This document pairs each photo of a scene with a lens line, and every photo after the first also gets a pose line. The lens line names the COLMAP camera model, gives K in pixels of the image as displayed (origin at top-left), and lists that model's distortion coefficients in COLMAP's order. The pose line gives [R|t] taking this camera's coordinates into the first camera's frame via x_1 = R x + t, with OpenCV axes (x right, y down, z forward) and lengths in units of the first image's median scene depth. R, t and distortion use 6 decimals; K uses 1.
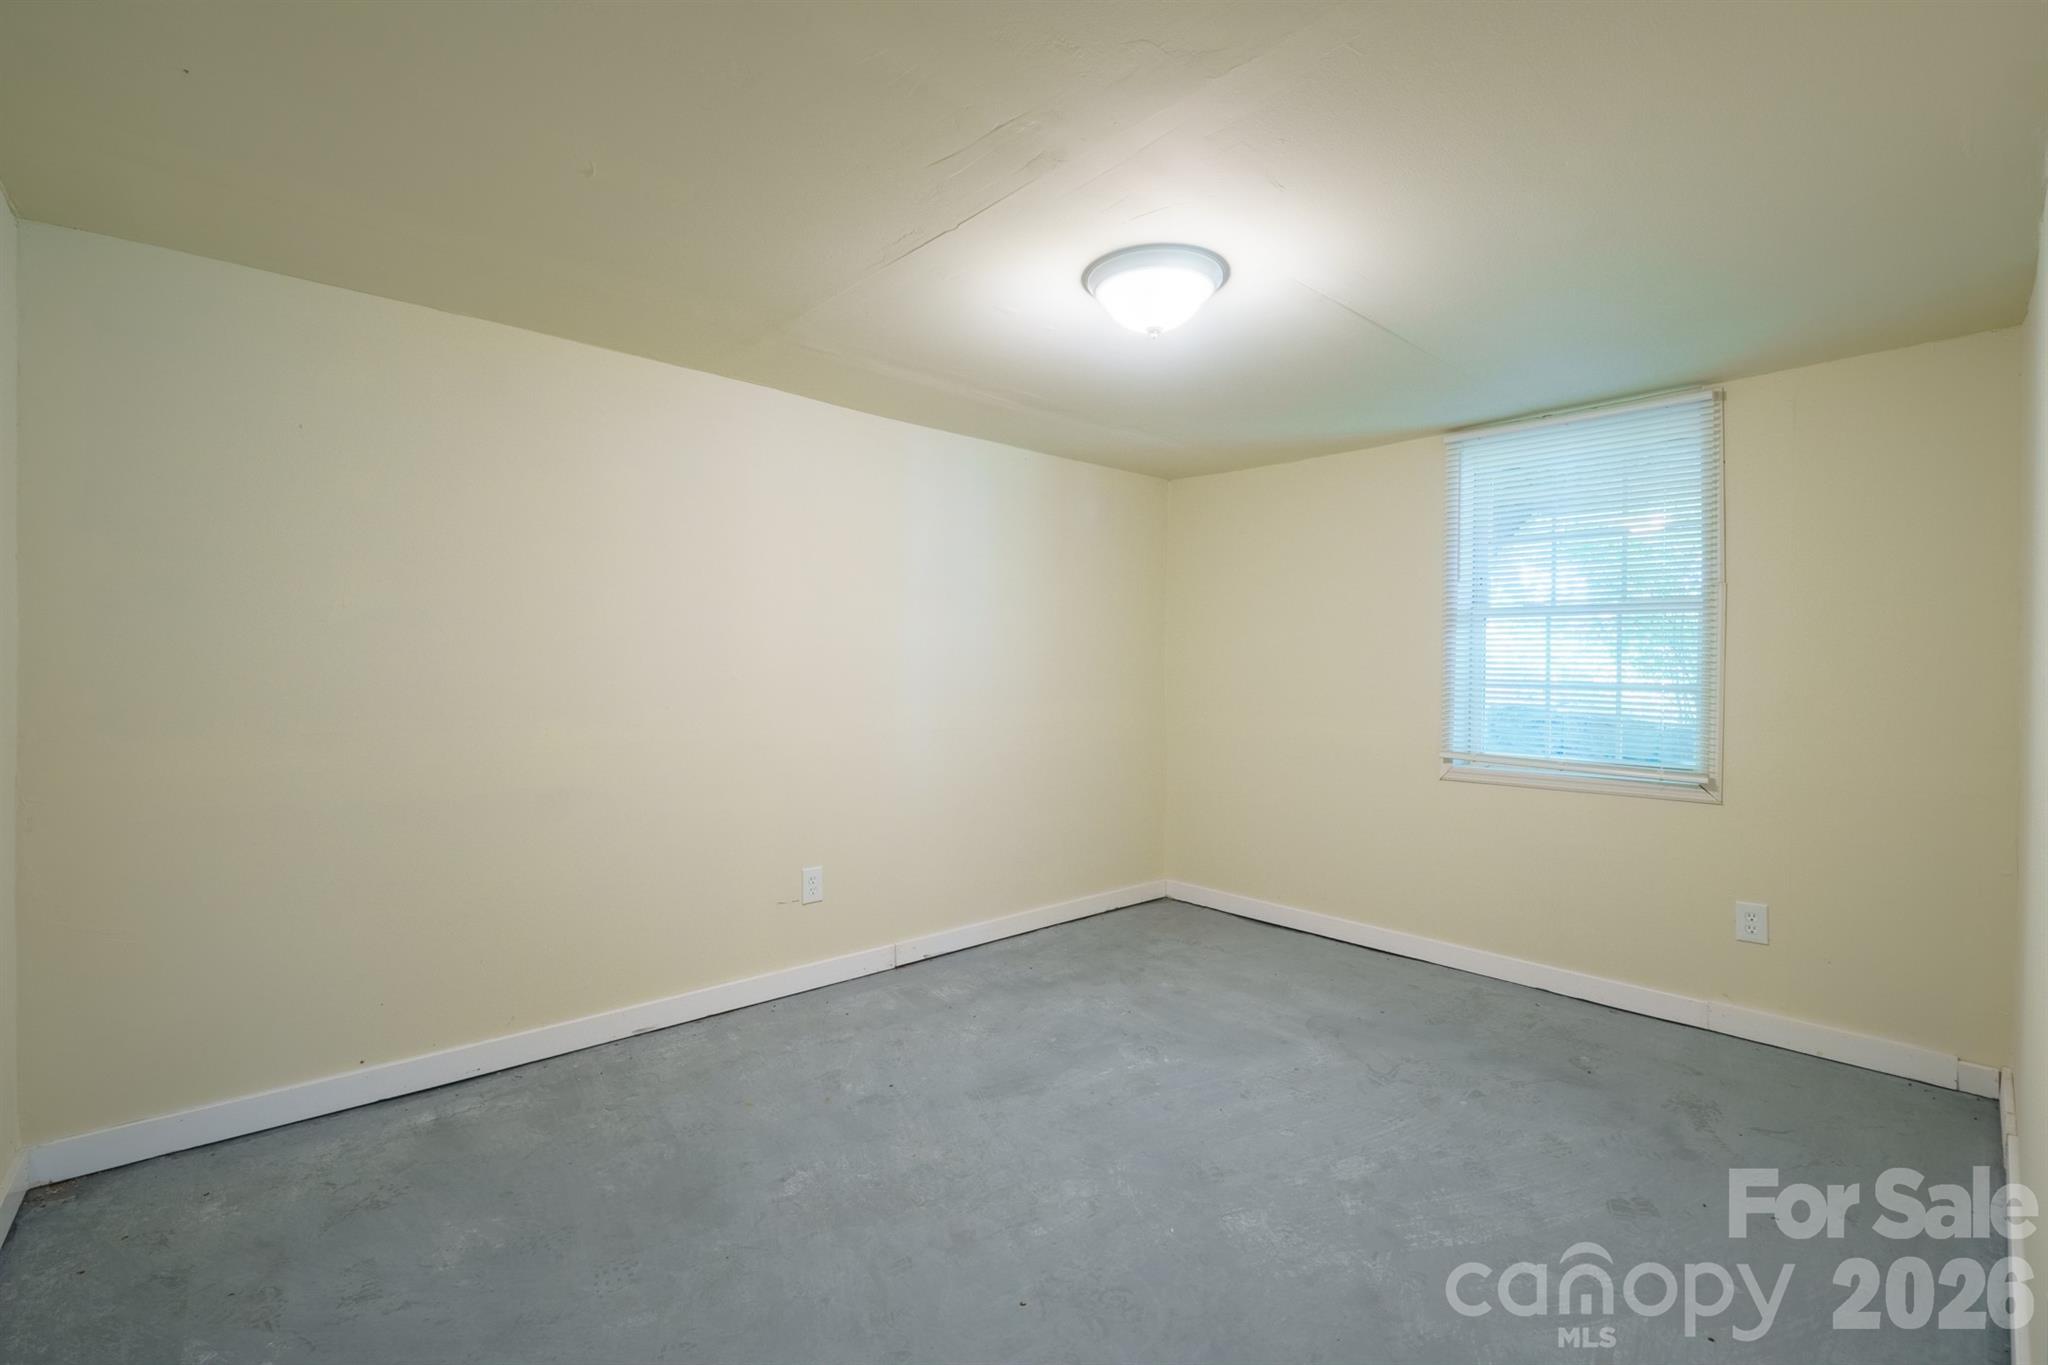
lens RADIAL K [[869.3, 0, 1027.4], [0, 869.3, 660.8], [0, 0, 1]] dist [-0.003398, -0.000364]
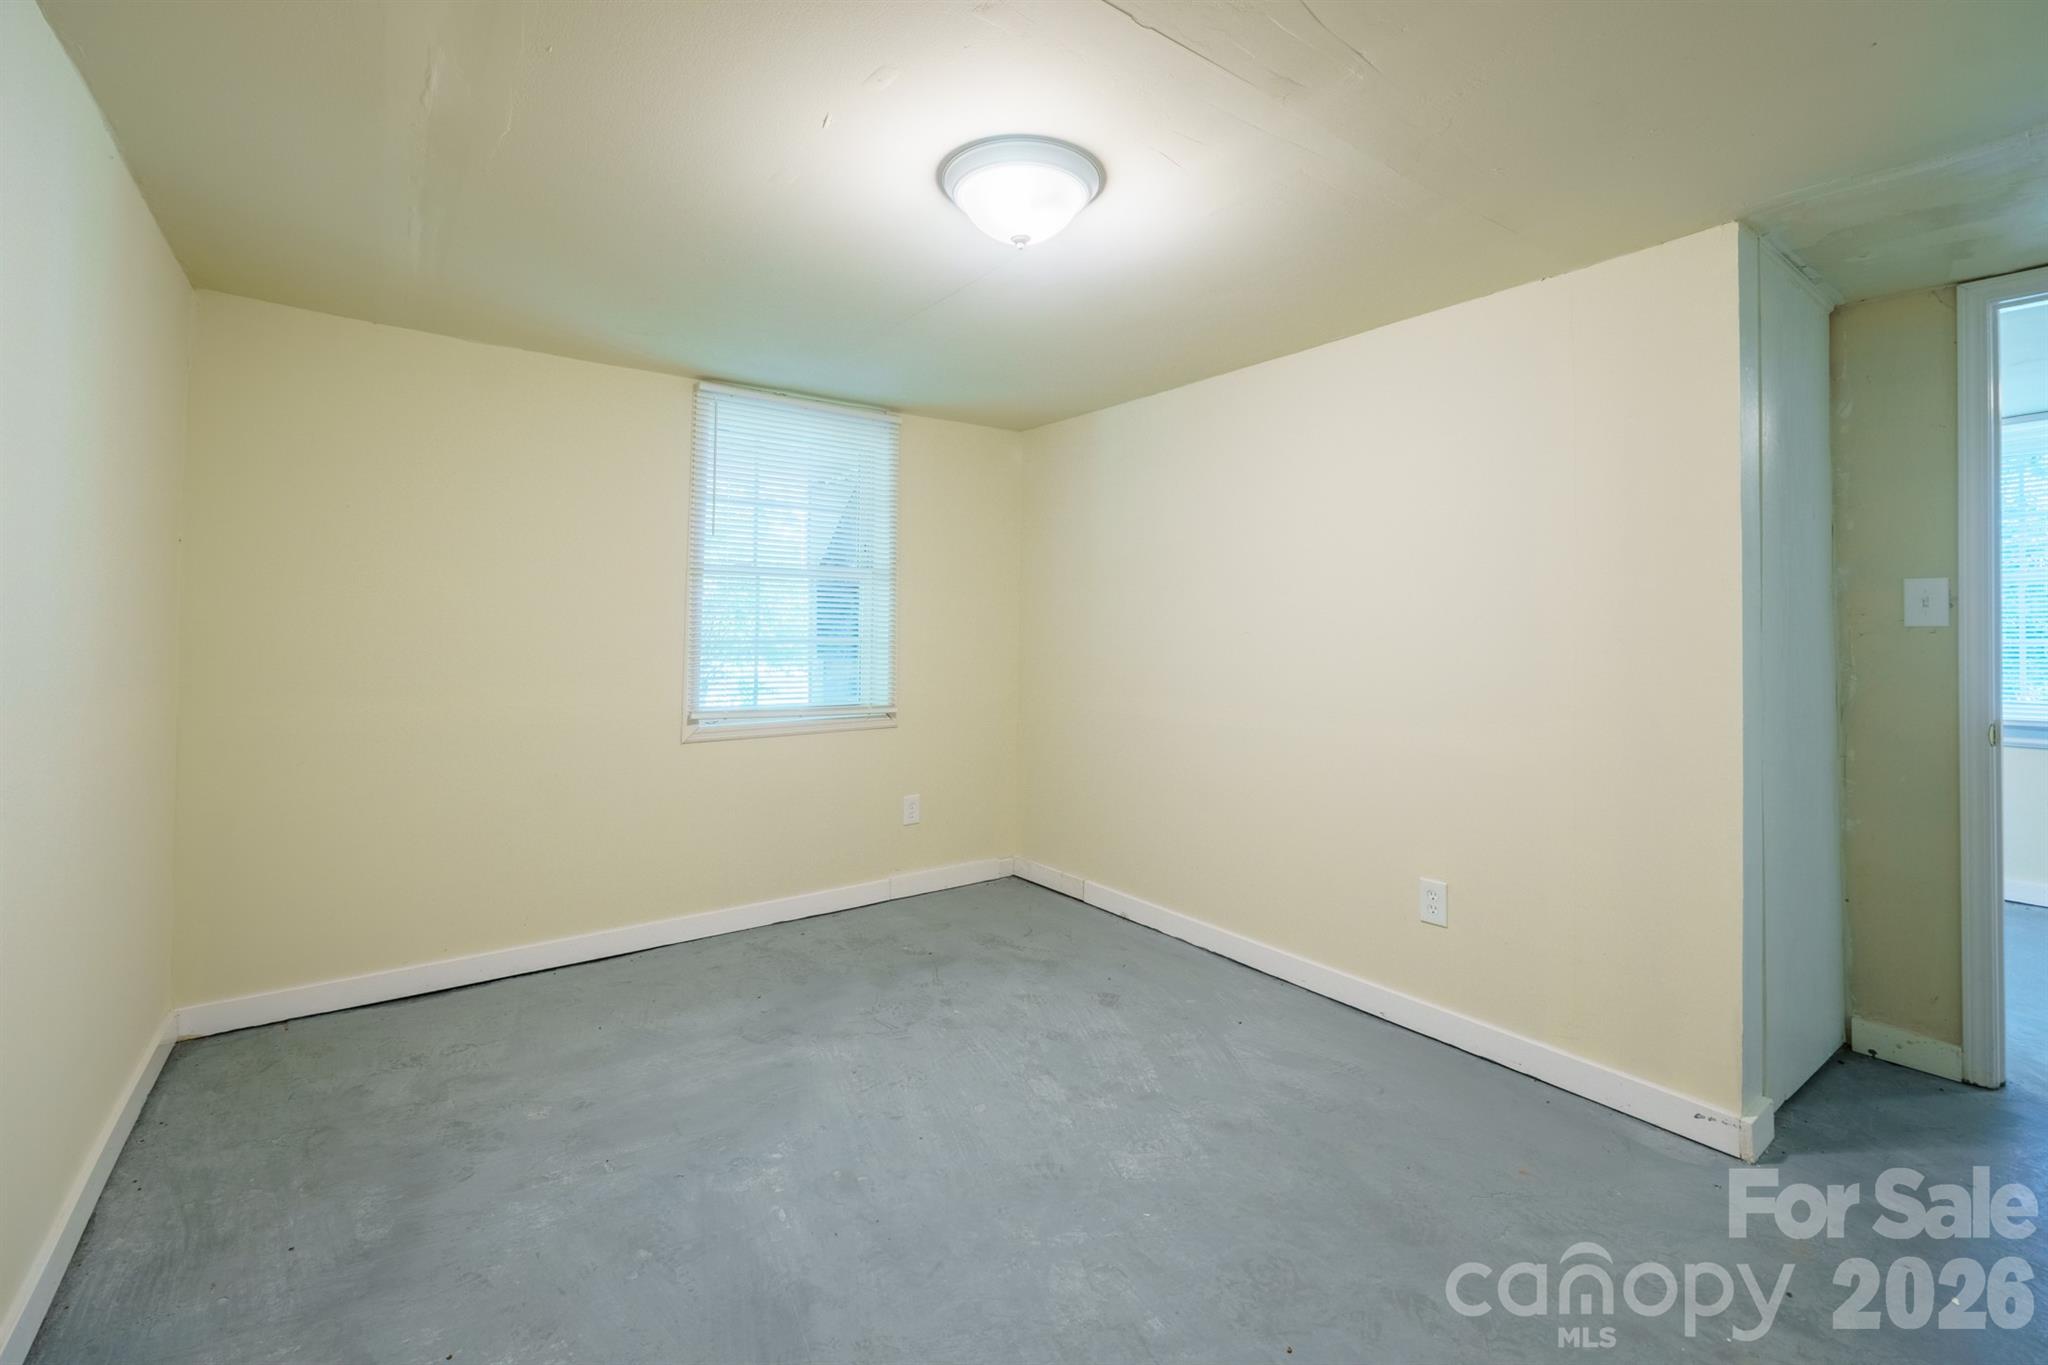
lens RADIAL K [[874.6, 0, 1019.9], [0, 874.6, 607.2], [0, 0, 1]] dist [0.000495, -0.000029]
pose [[0.118266, 0.019210, 0.992796, -0.723703], [-0.015133, 0.999732, -0.017541, 0.001497], [-0.992867, -0.012950, 0.118525, 0.906246]]
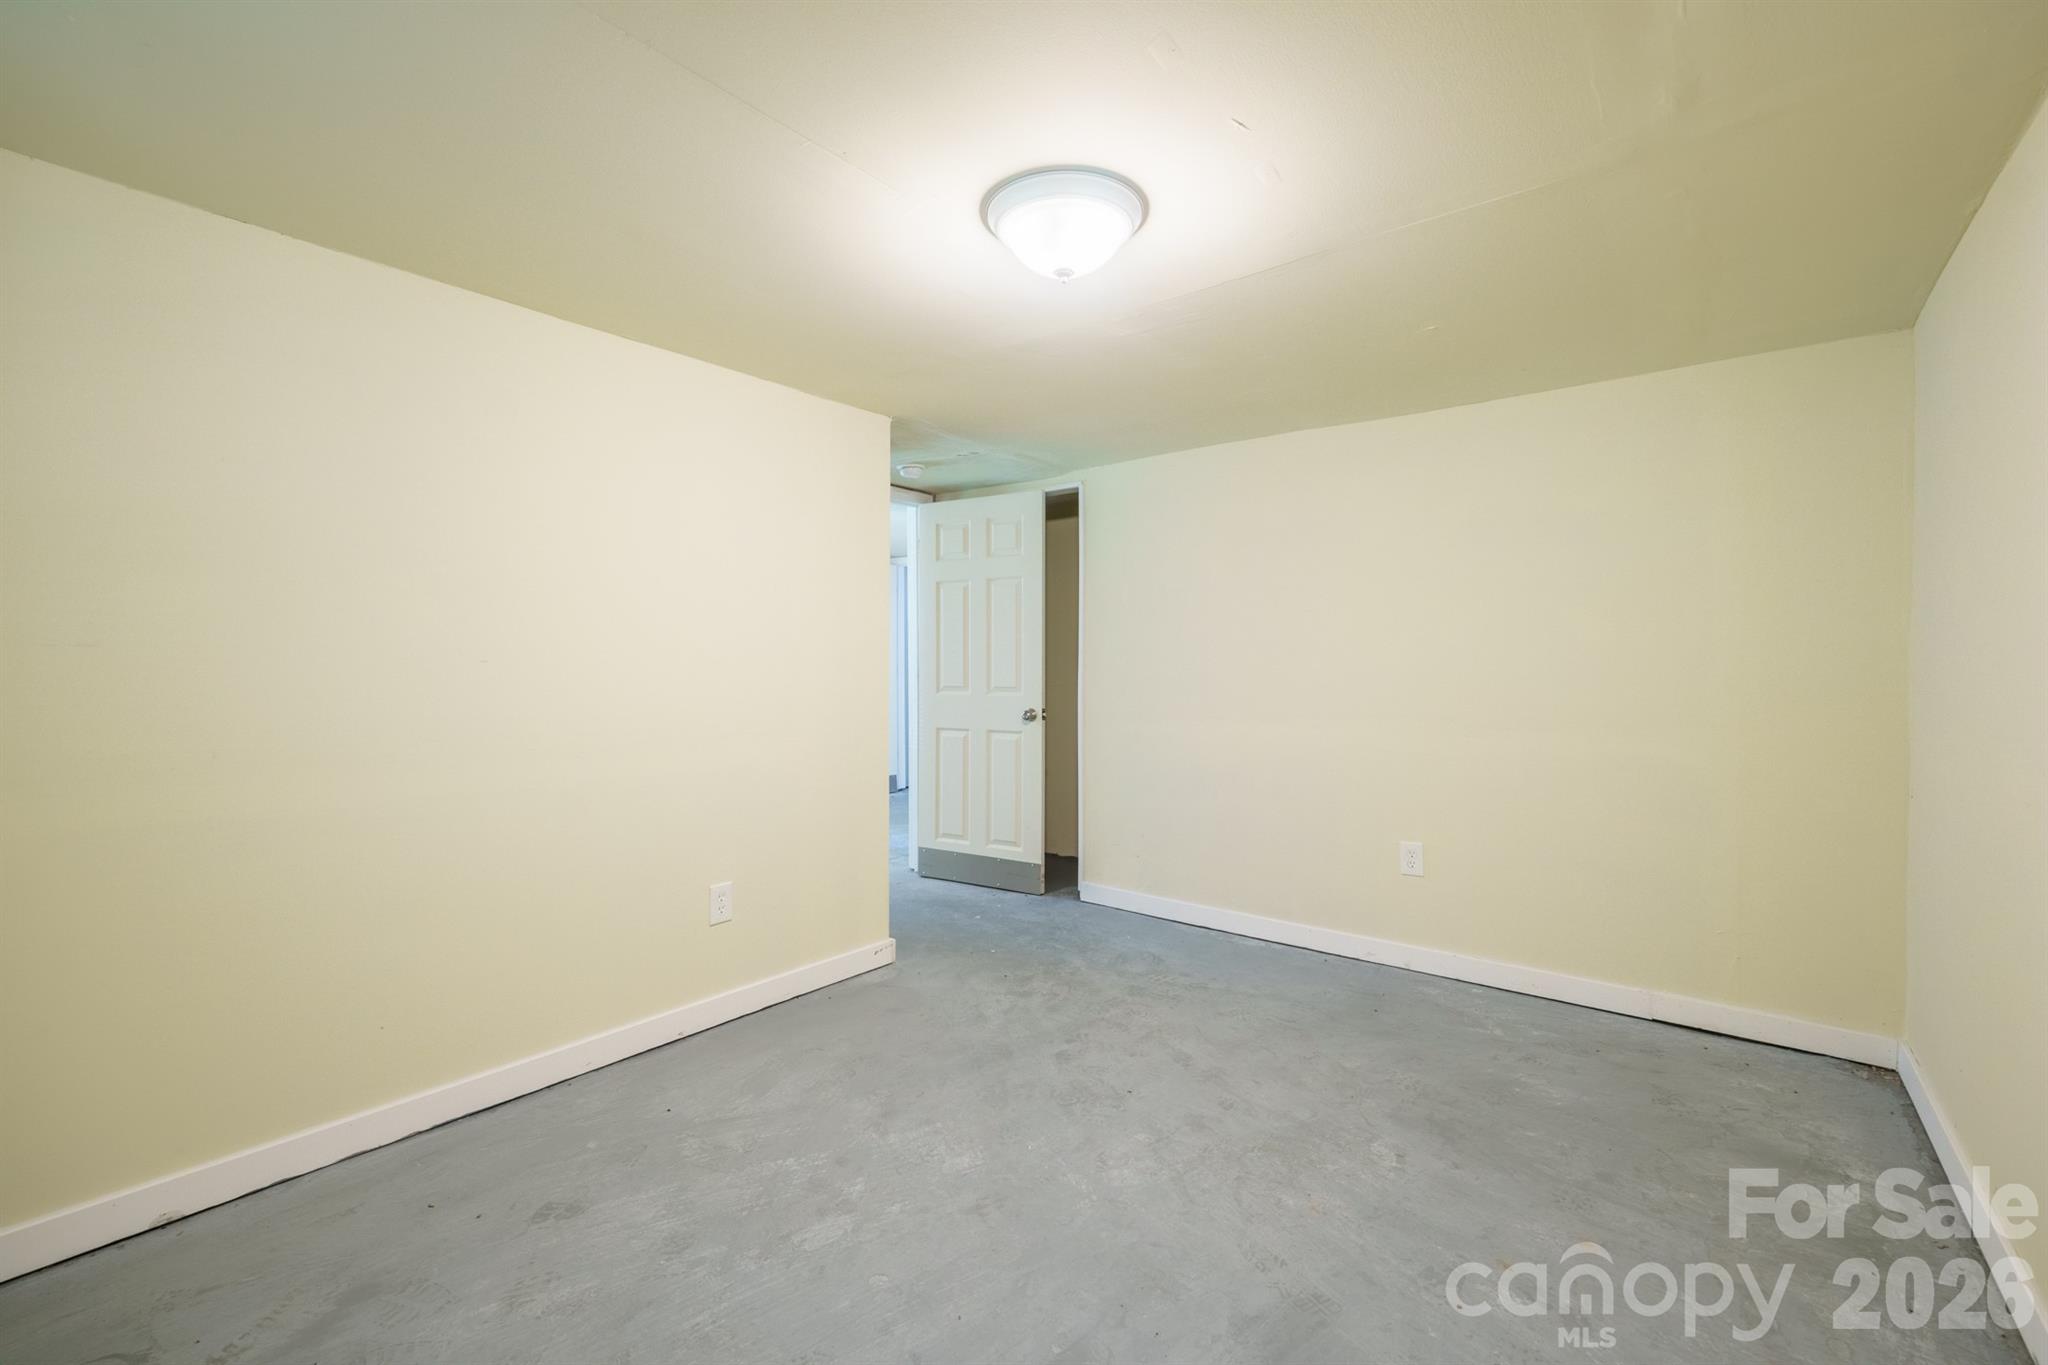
lens RADIAL K [[874.0, 0, 1016.4], [0, 874.0, 671.0], [0, 0, 1]] dist [-0.004155, -0.000478]
pose [[-0.988368, -0.009658, -0.151775, 0.321283], [-0.009060, 0.999948, -0.004626, 0.025724], [0.151812, -0.003197, -0.988404, 1.880023]]
